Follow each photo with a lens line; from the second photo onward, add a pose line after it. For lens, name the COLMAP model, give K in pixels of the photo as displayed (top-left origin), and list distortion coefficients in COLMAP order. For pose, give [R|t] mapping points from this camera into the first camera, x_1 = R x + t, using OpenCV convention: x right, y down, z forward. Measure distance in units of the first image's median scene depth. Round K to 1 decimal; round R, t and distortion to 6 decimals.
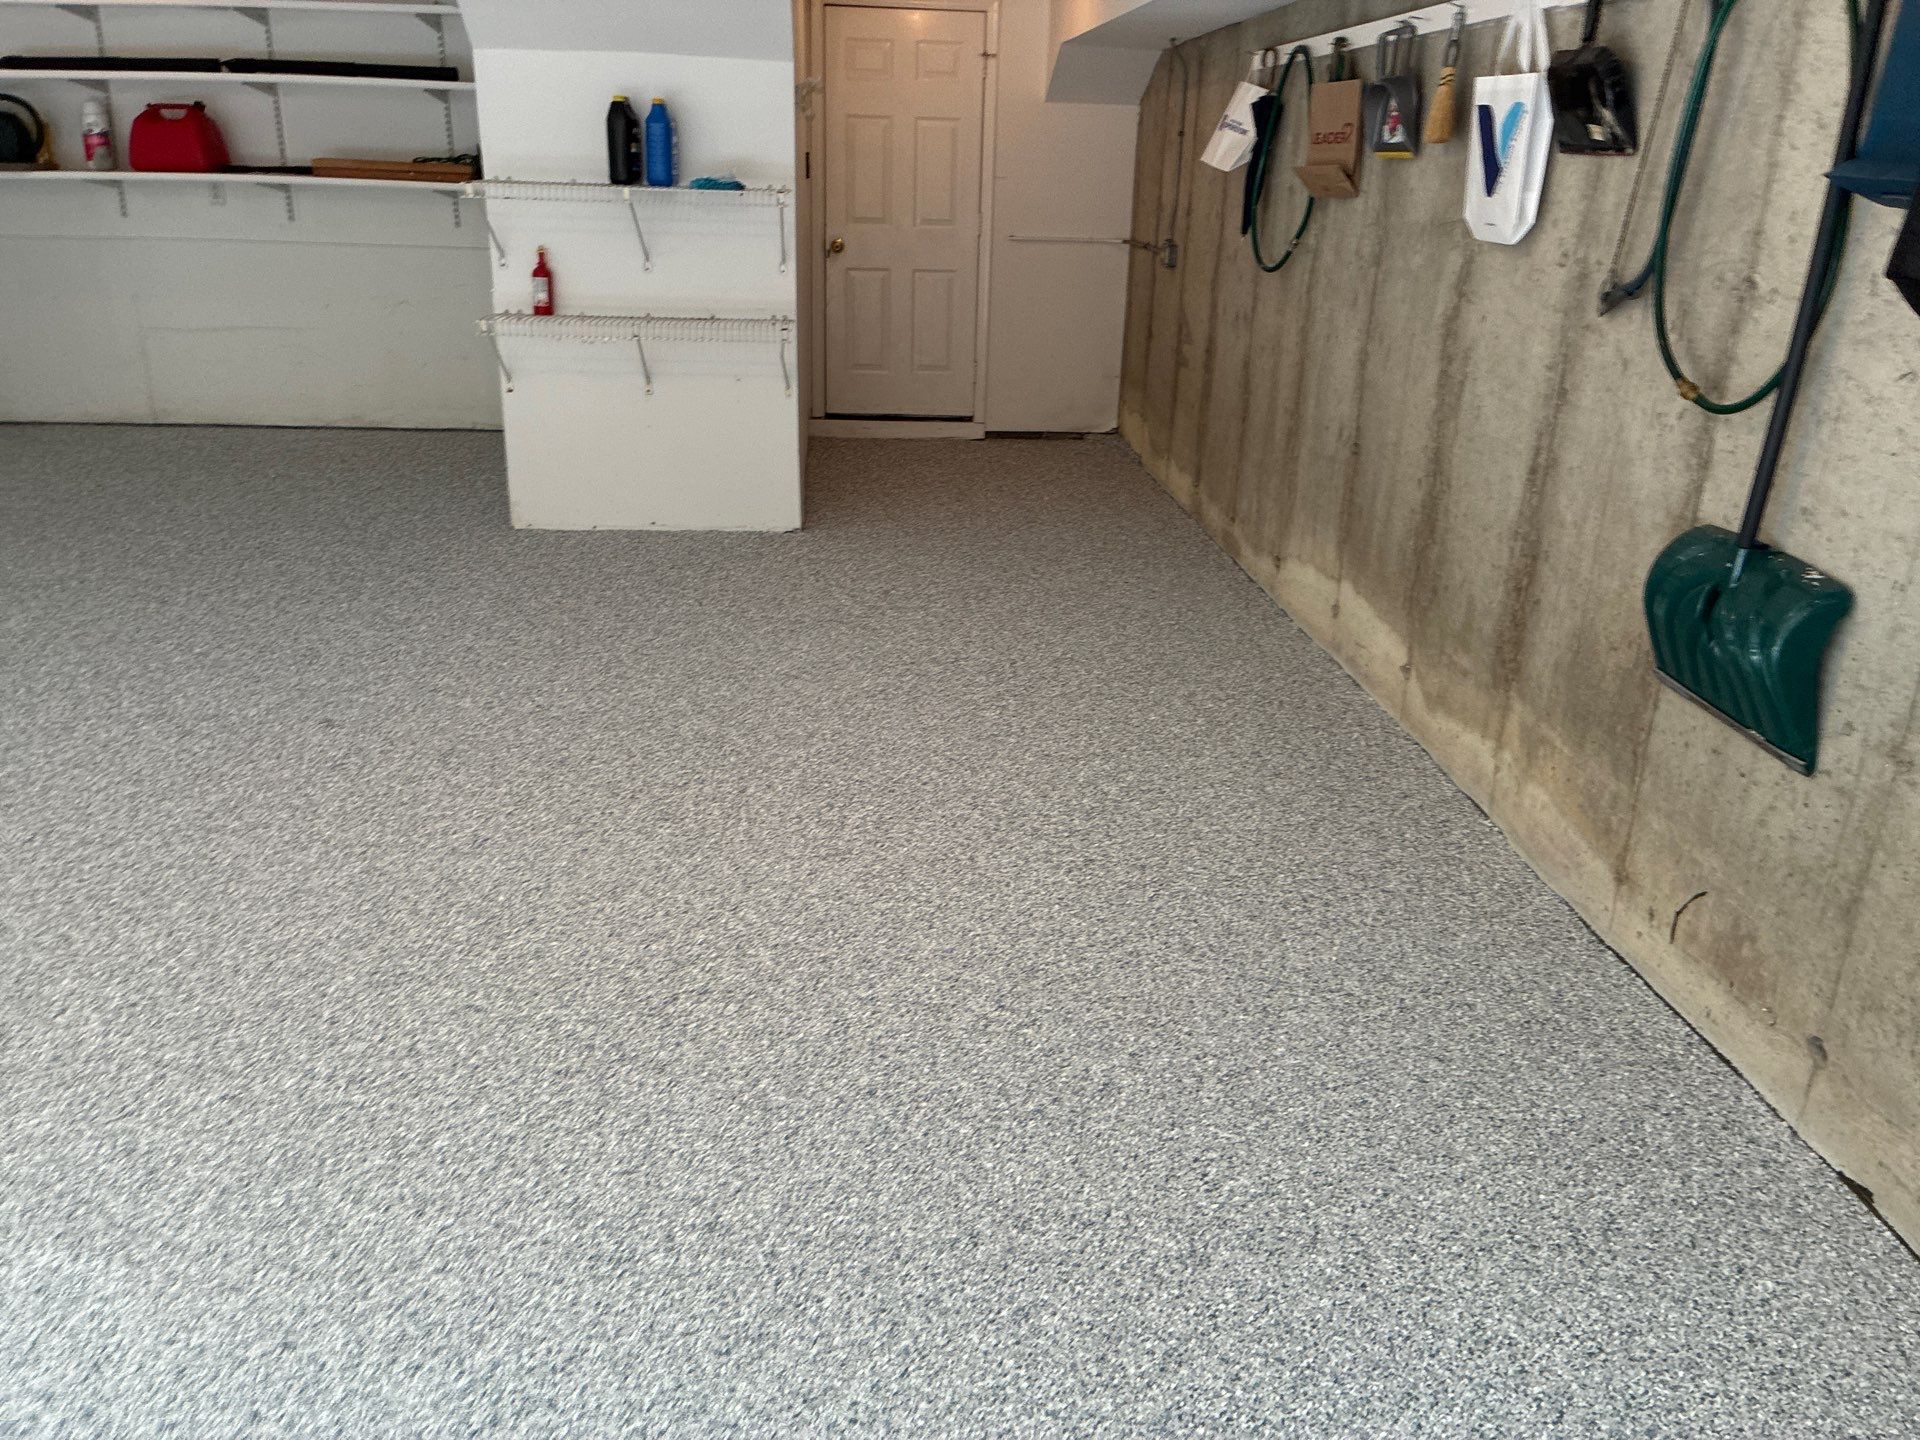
lens RADIAL K [[1454.4, 0, 962.8], [0, 1454.4, 686.6], [0, 0, 1]] dist [0.047556, -0.064530]
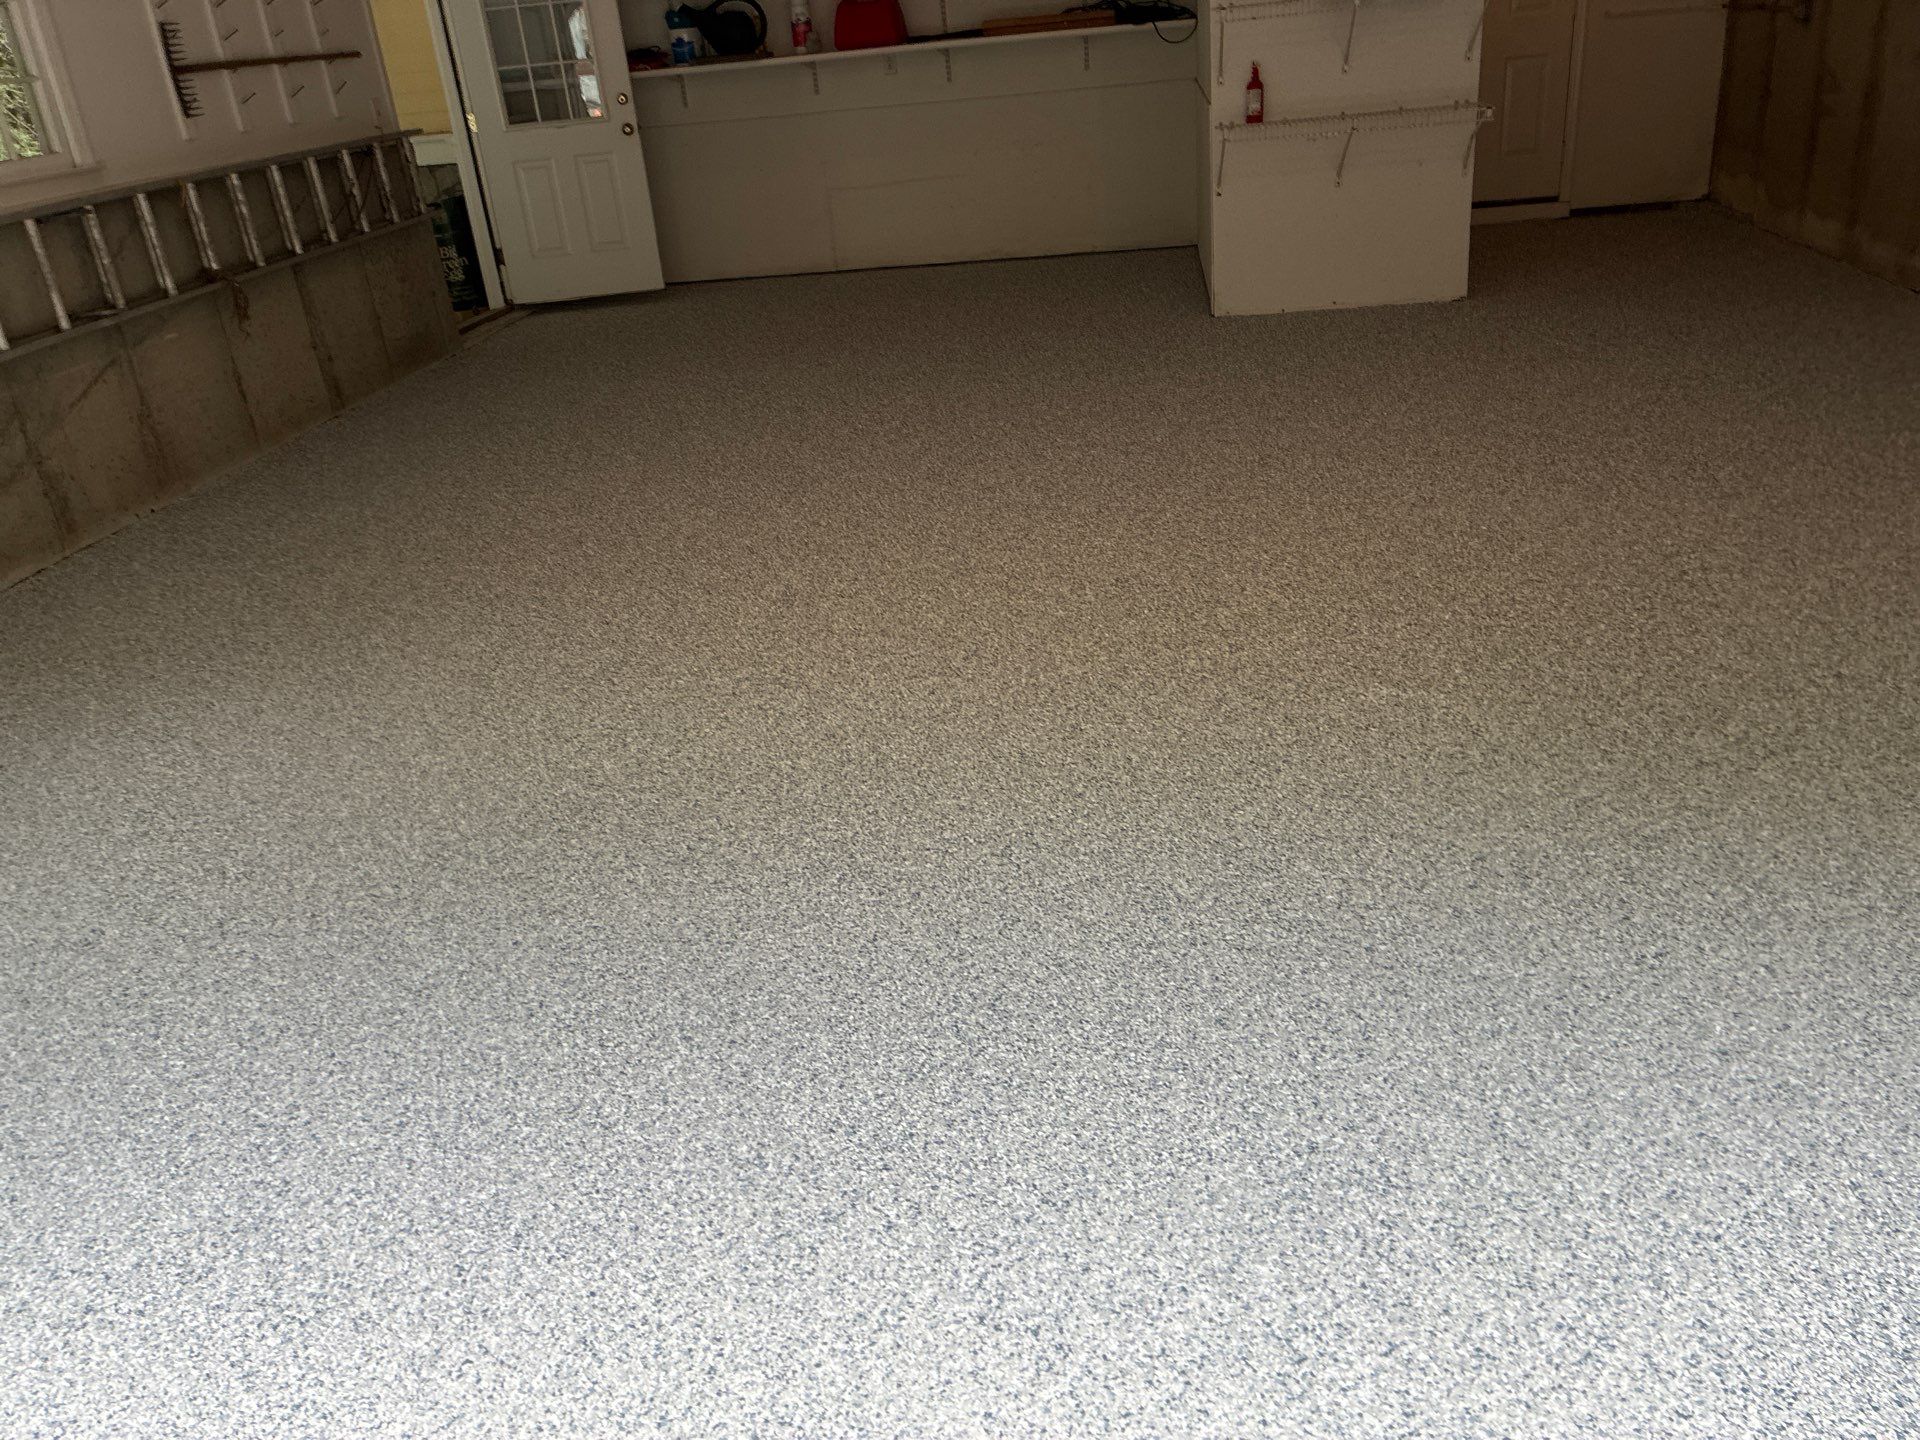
lens RADIAL K [[1439.4, 0, 905.0], [0, 1439.4, 712.4], [0, 0, 1]] dist [0.050600, -0.060237]
pose [[0.968069, -0.010634, -0.250457, -0.429296], [0.037296, 0.994090, 0.101949, 0.135865], [0.247893, -0.108035, 0.962745, -0.377128]]
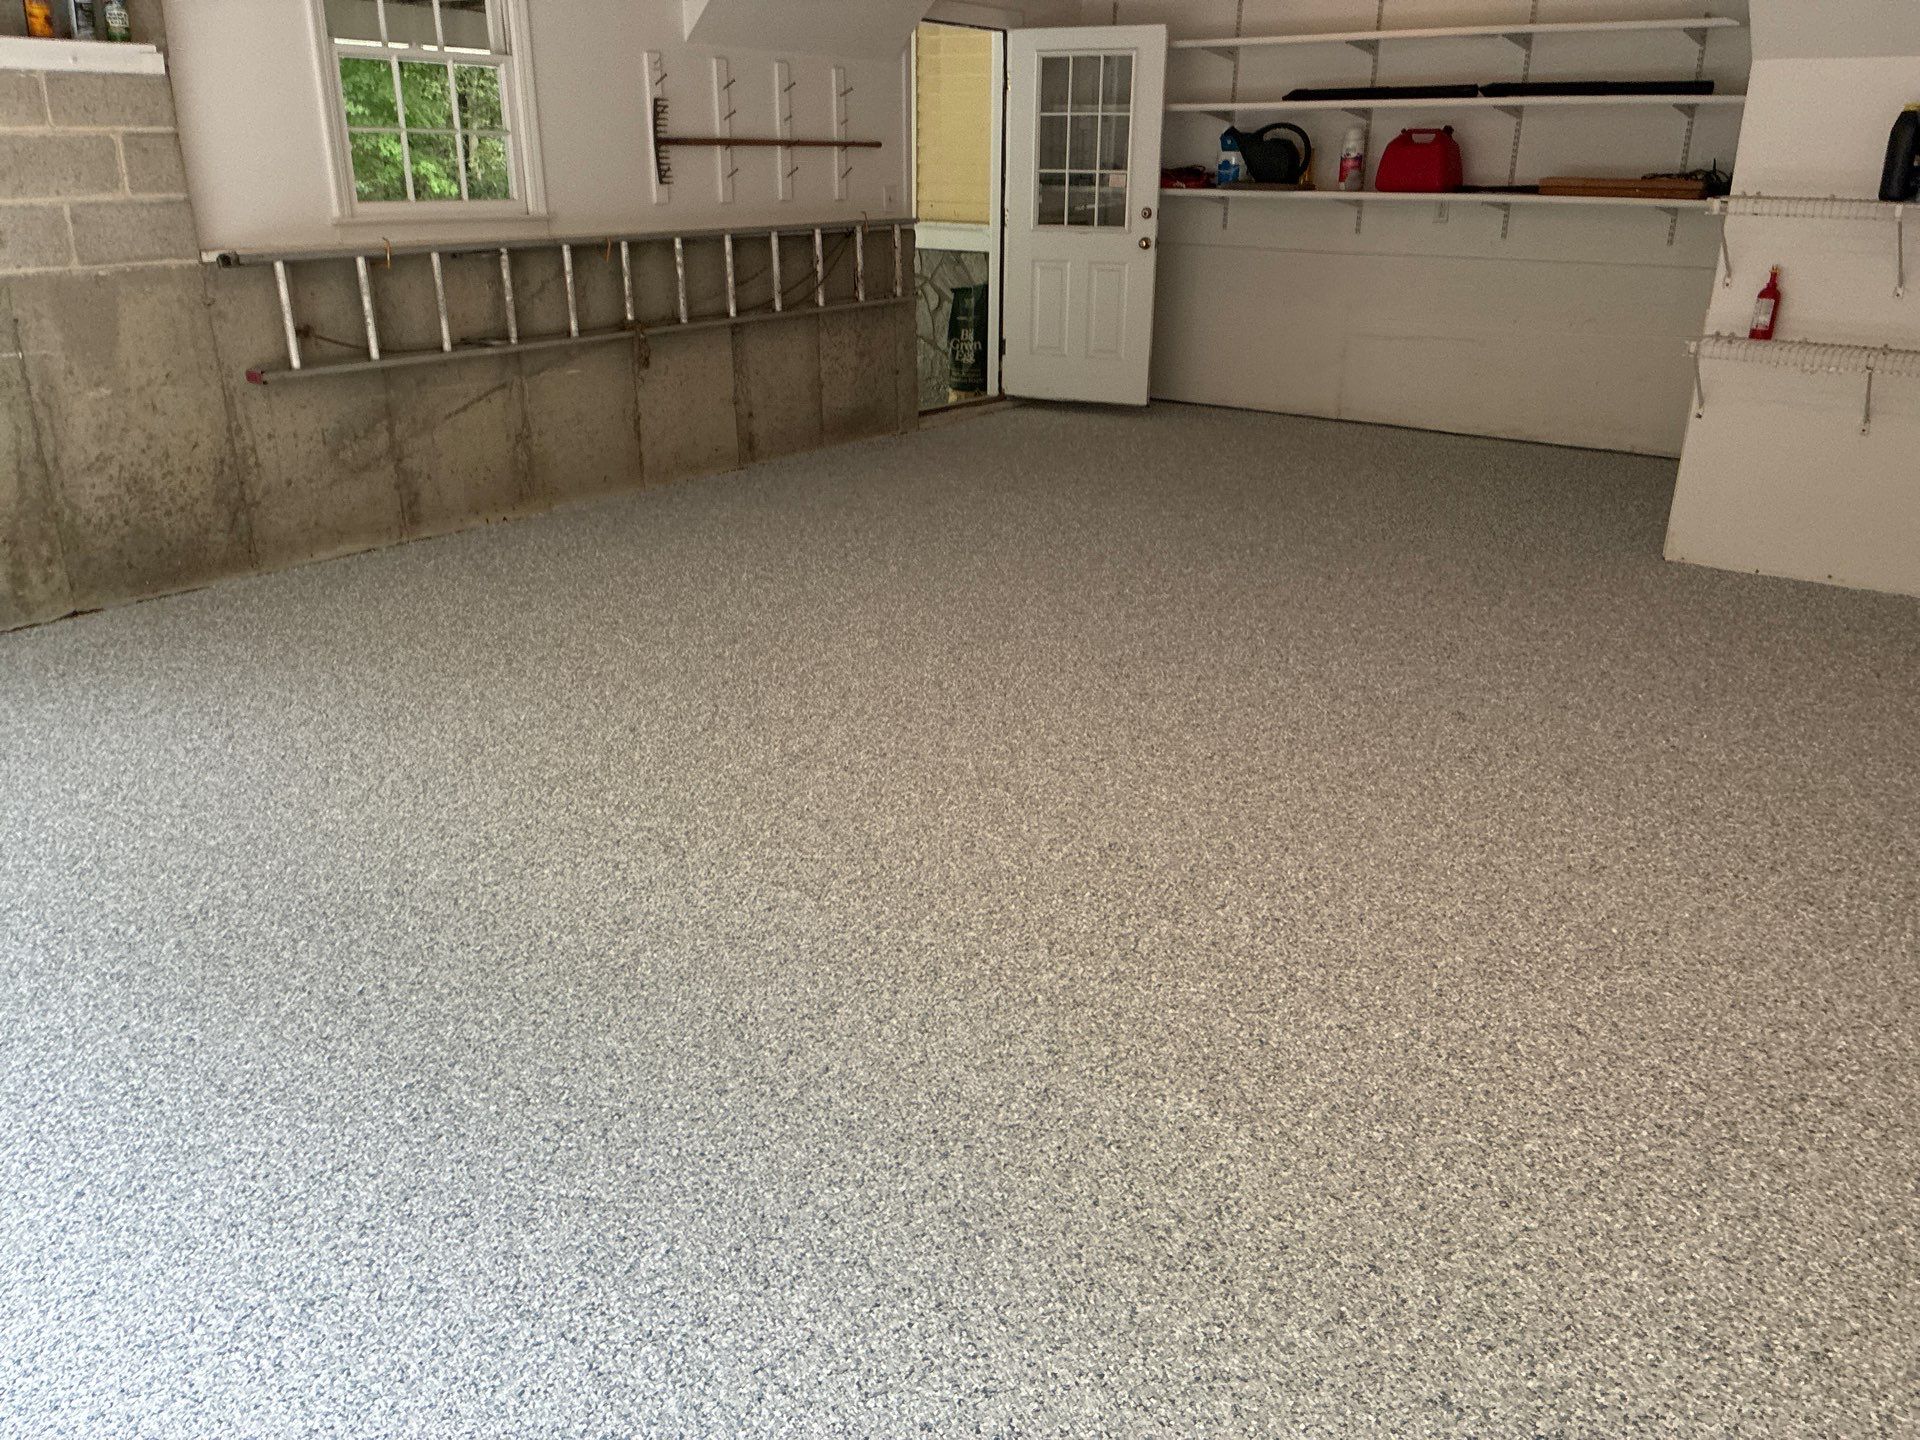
lens RADIAL K [[1454.4, 0, 962.8], [0, 1454.4, 686.6], [0, 0, 1]] dist [0.047556, -0.064530]
pose [[0.748559, 0.205795, -0.630324, -0.051297], [-0.212850, 0.974886, 0.065515, 0.012956], [0.627976, 0.085123, 0.773563, -0.035357]]
